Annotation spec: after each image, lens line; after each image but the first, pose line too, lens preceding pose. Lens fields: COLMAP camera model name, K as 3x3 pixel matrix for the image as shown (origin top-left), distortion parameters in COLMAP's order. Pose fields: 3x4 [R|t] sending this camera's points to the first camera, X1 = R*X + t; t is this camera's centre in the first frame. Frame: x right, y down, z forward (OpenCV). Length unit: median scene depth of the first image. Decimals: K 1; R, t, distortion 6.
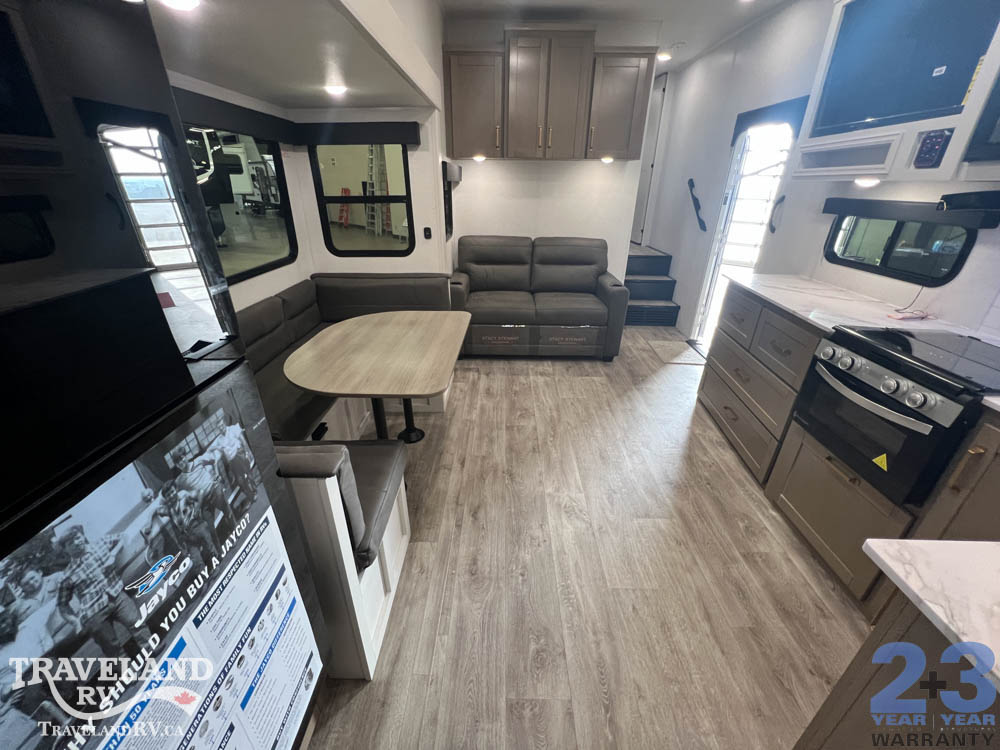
lens RADIAL K [[399.8, 0, 497.9], [0, 399.8, 374.2], [0, 0, 1]] dist [-0.001830, 0.000293]
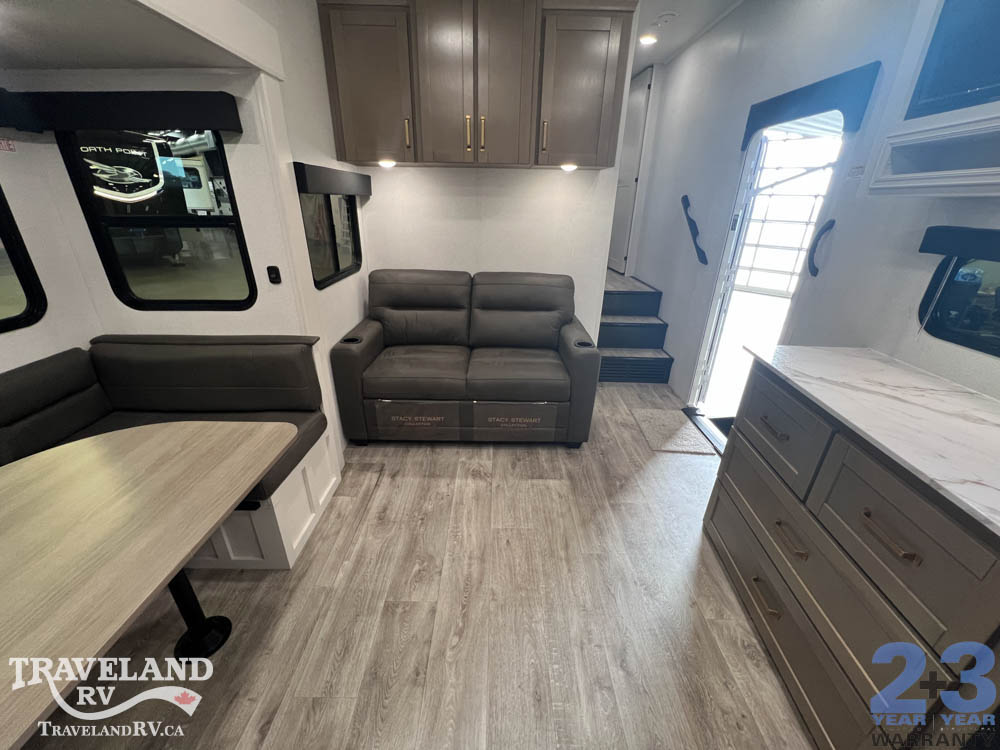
lens RADIAL K [[399.8, 0, 498.1], [0, 399.8, 374.6], [0, 0, 1]] dist [-0.001830, 0.000293]
pose [[0.999841, 0.000561, 0.017803, 0.152654], [0.000080, 0.999353, -0.035965, -0.161493], [-0.017812, 0.035961, 0.999194, 0.346094]]
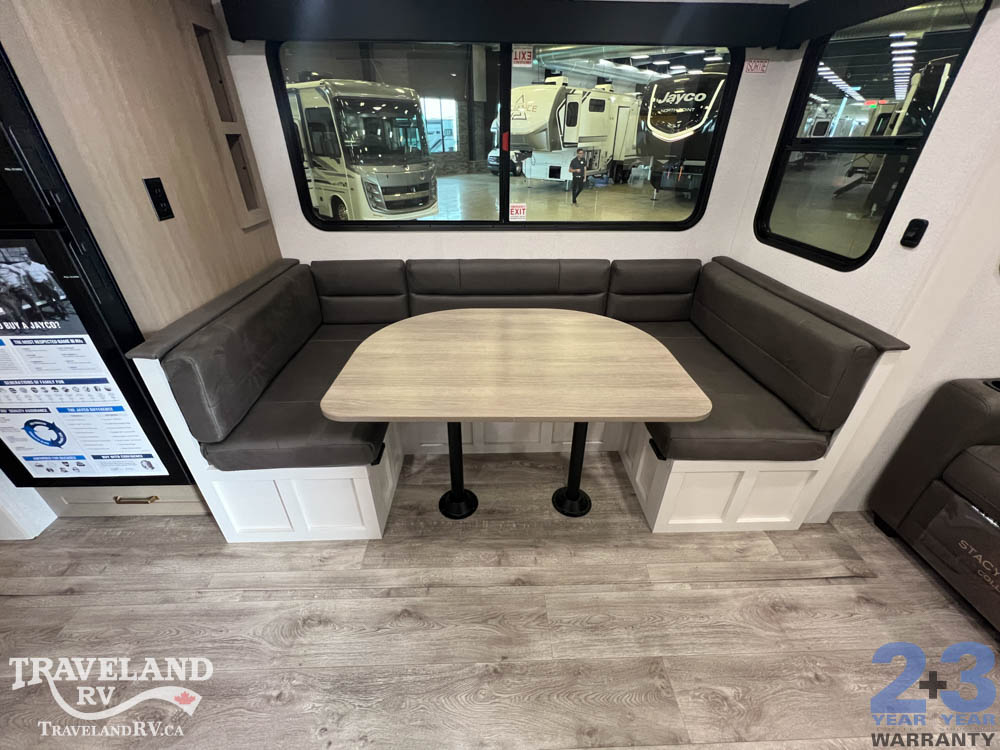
lens RADIAL K [[399.8, 0, 495.7], [0, 399.8, 373.4], [0, 0, 1]] dist [-0.001830, 0.000293]
pose [[0.046531, 0.507292, -0.860517, 0.209552], [-0.435105, 0.785729, 0.439675, -0.216283], [0.899177, 0.353957, 0.257286, 0.519057]]
